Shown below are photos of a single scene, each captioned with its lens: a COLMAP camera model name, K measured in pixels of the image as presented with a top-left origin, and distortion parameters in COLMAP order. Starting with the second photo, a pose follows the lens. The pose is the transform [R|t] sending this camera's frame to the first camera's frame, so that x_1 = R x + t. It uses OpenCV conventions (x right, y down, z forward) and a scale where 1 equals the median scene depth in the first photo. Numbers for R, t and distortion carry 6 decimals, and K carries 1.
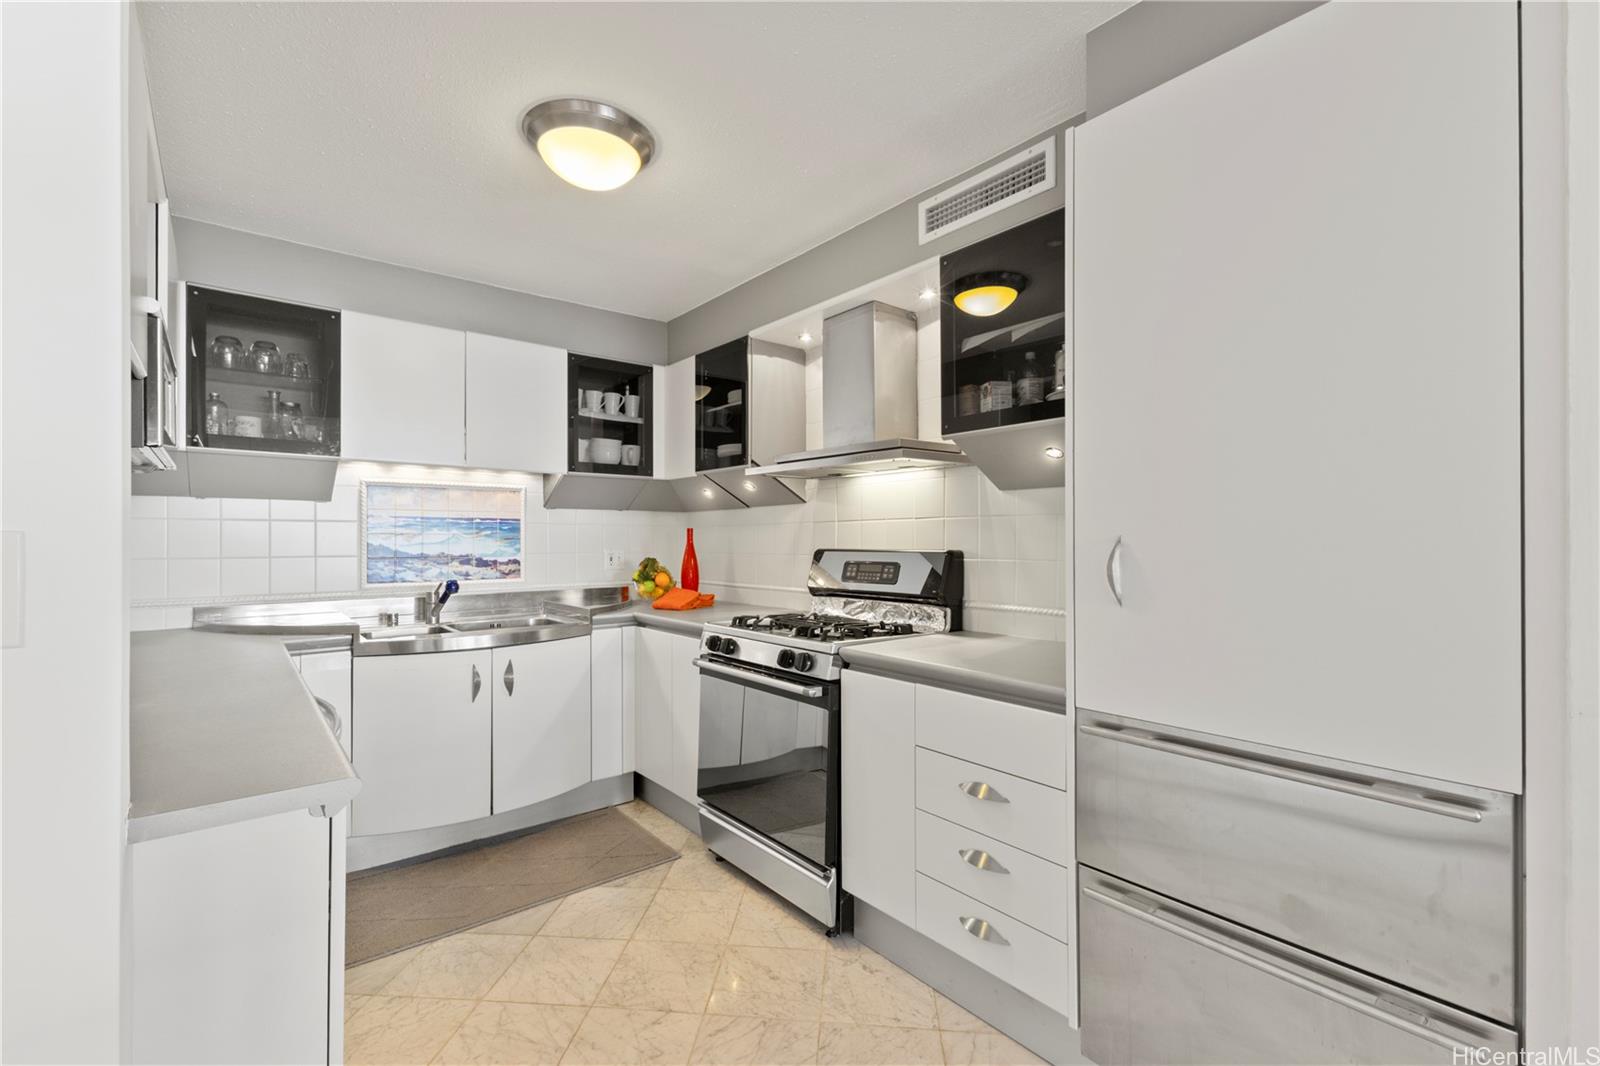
lens RADIAL K [[678.8, 0, 803.8], [0, 678.8, 536.1], [0, 0, 1]] dist [0.002662, 0.000226]
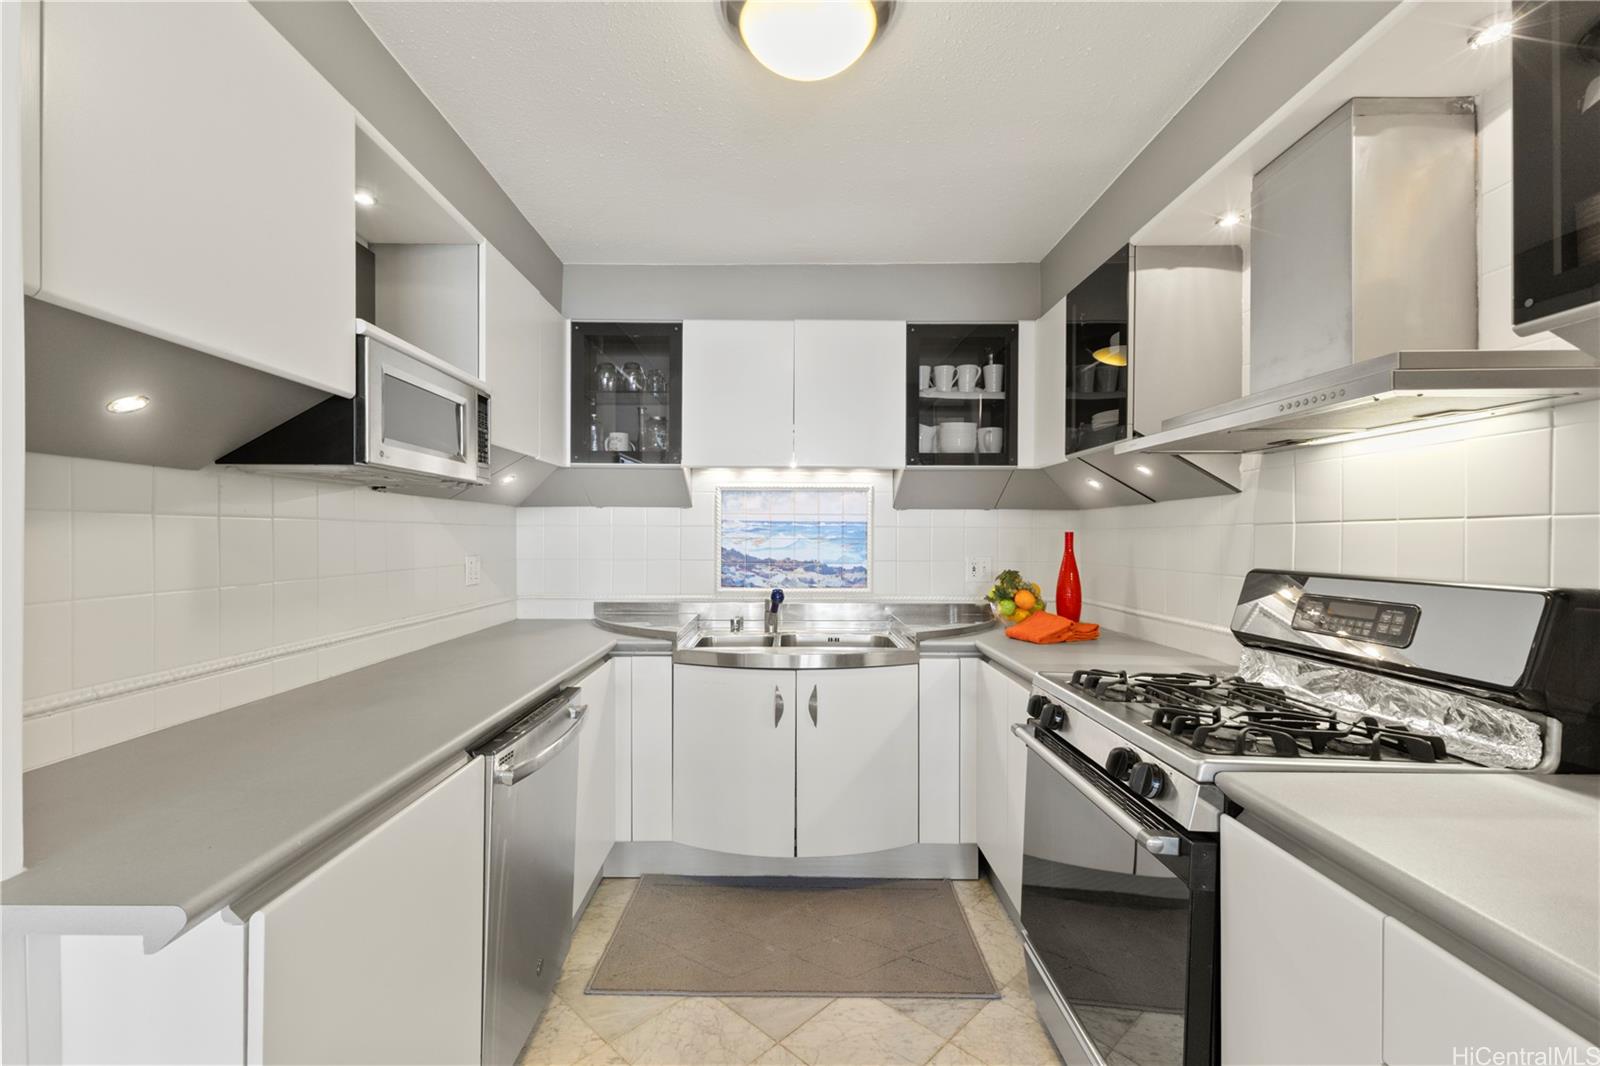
lens RADIAL K [[678.8, 0, 803.8], [0, 678.8, 536.1], [0, 0, 1]] dist [0.002662, 0.000226]
pose [[0.769397, 0.005758, -0.638745, 0.099097], [-0.002482, 0.999979, 0.006025, -0.012741], [0.638766, -0.003050, 0.769395, 0.284964]]
